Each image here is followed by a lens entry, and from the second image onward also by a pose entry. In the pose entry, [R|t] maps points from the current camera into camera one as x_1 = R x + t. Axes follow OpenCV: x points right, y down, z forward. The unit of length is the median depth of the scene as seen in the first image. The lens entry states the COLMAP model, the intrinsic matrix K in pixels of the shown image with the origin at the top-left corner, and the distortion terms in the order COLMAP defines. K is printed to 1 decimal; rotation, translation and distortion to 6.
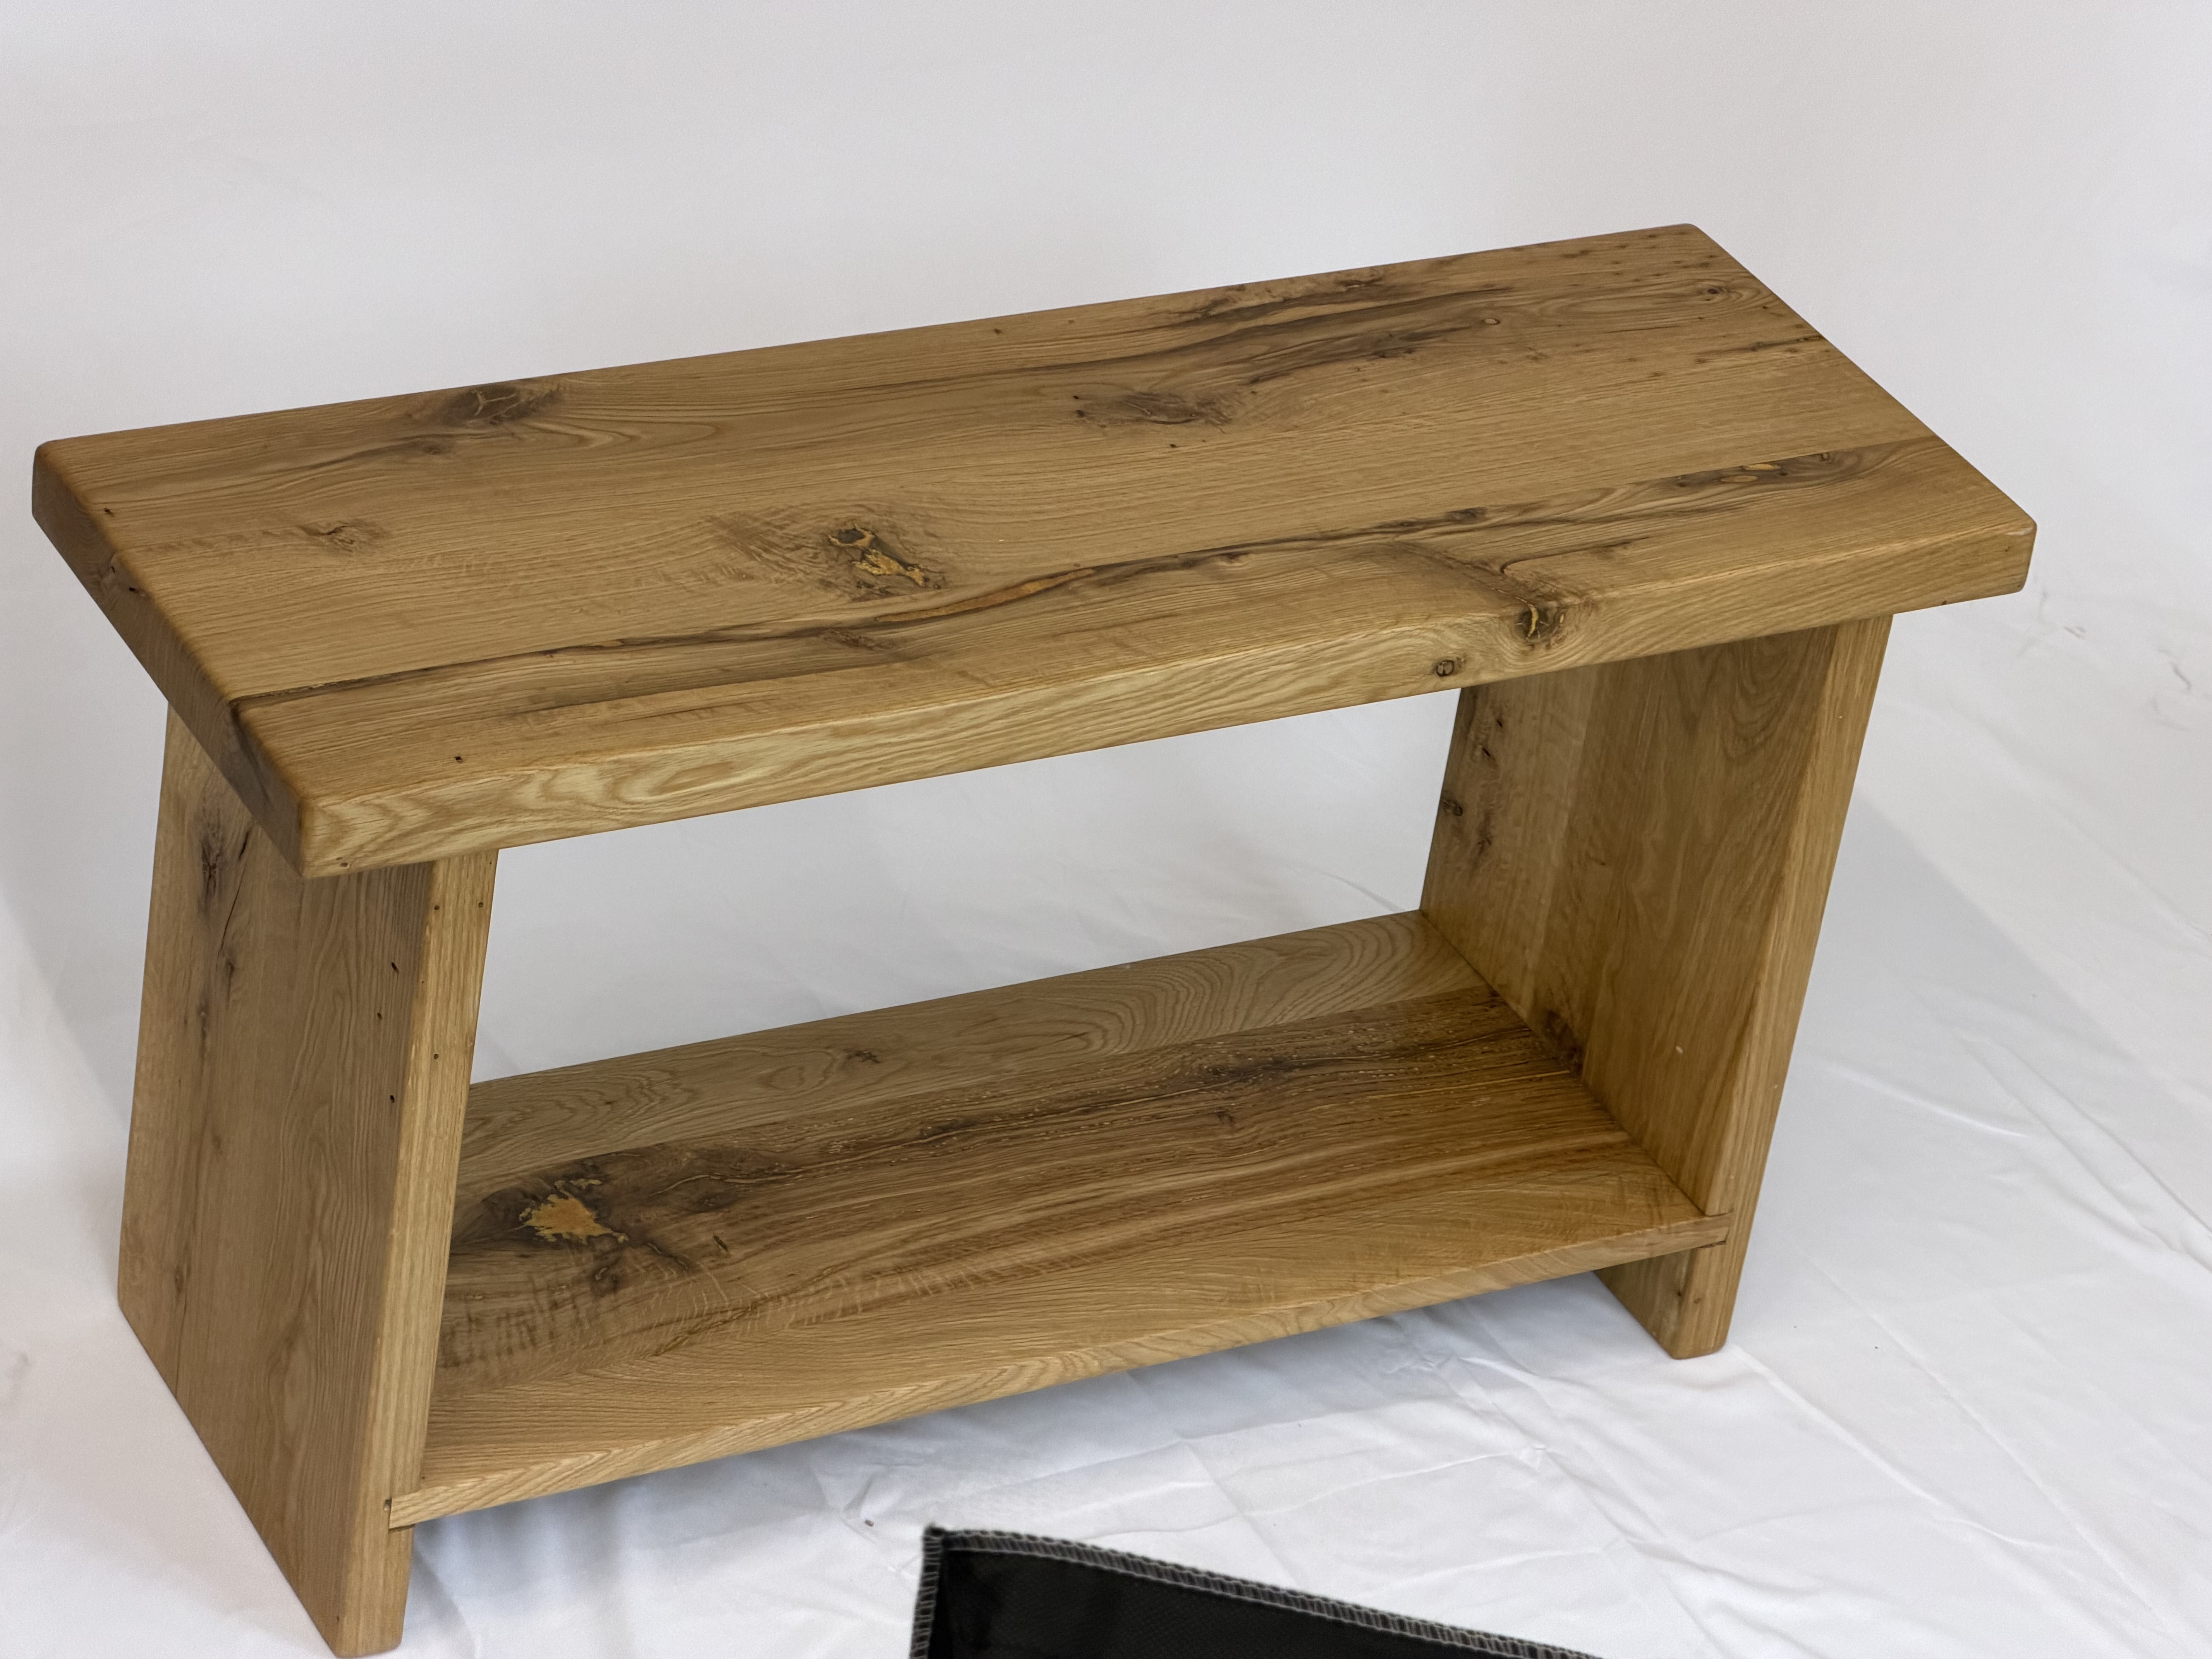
lens RADIAL K [[6715.1, 0, 1106.0], [0, 6715.1, 829.5], [0, 0, 1]] dist [0.160698, 0.204451]
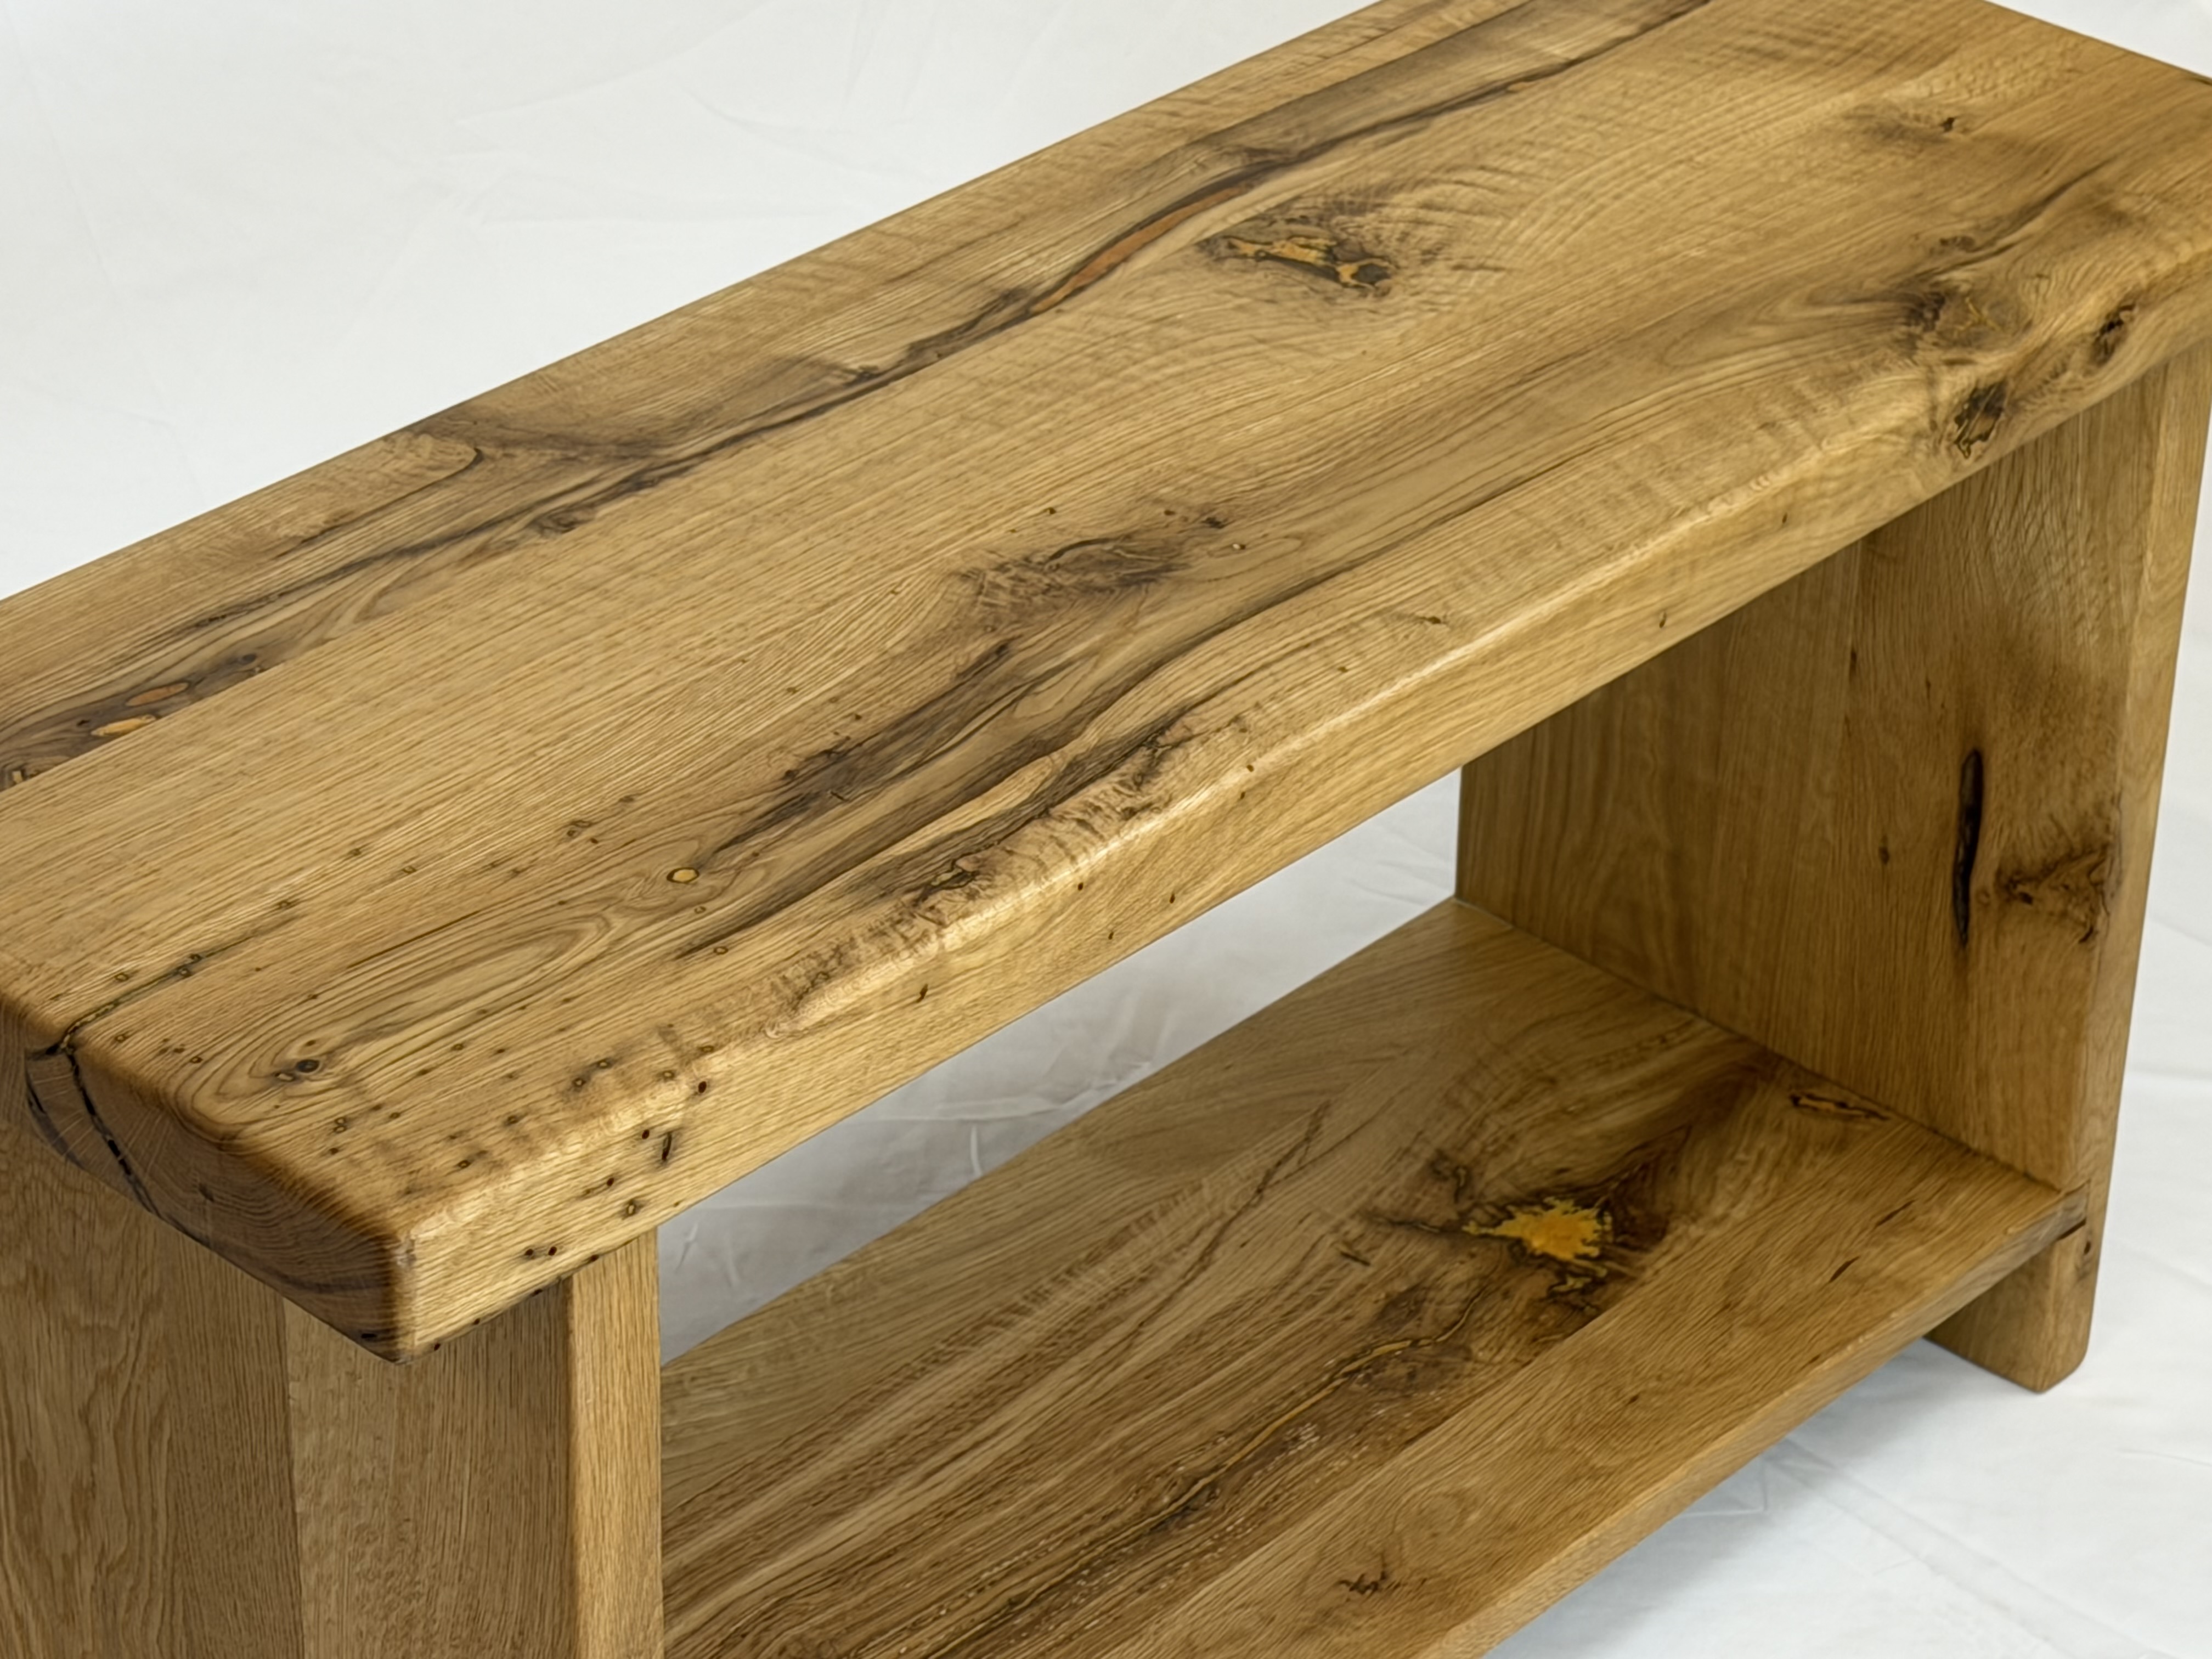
lens RADIAL K [[5844.5, 0, 1106.0], [0, 5844.5, 829.5], [0, 0, 1]] dist [0.113792, 0.457743]
pose [[-0.930807, 0.041321, -0.363167, 0.199459], [-0.304759, 0.460807, 0.833534, -0.487201], [0.201792, 0.886538, -0.416330, 1.220085]]
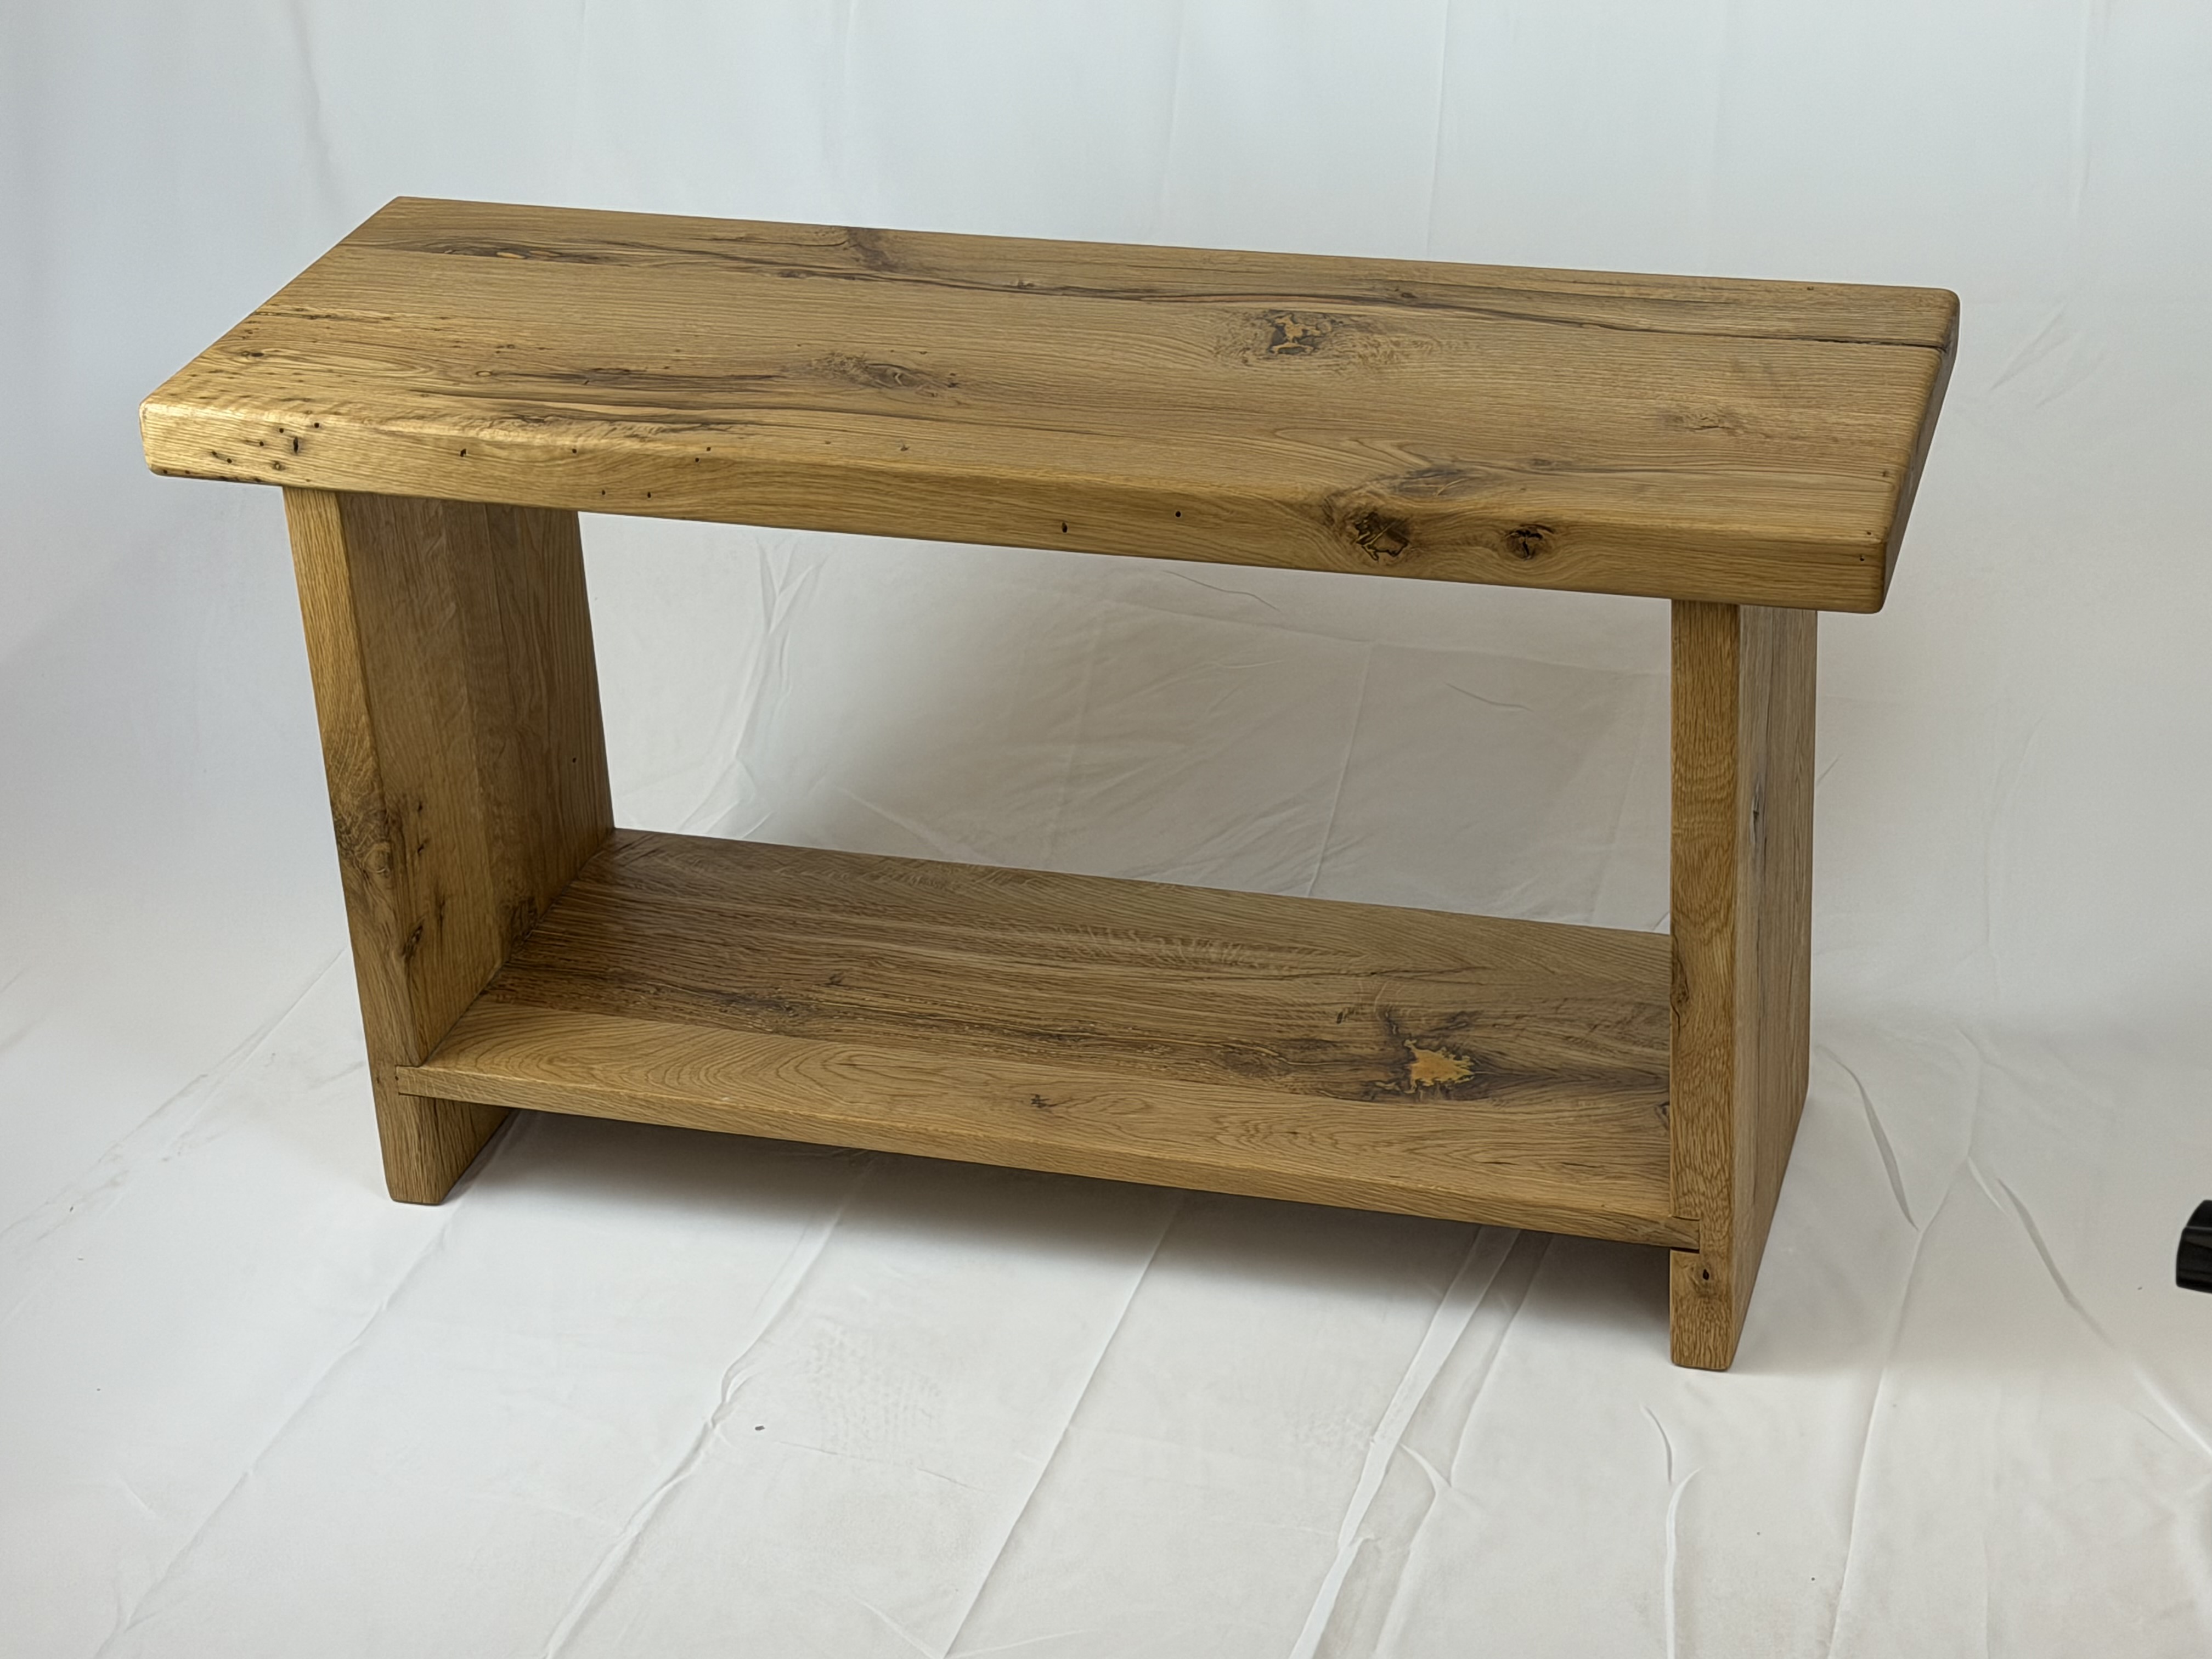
lens RADIAL K [[4207.0, 0, 1106.0], [0, 4207.0, 829.5], [0, 0, 1]] dist [0.106895, 0.244762]
pose [[-0.715429, -0.414835, 0.562204, -0.421170], [0.330449, 0.508072, 0.795403, -0.542547], [-0.615602, 0.754834, -0.226408, 1.163791]]
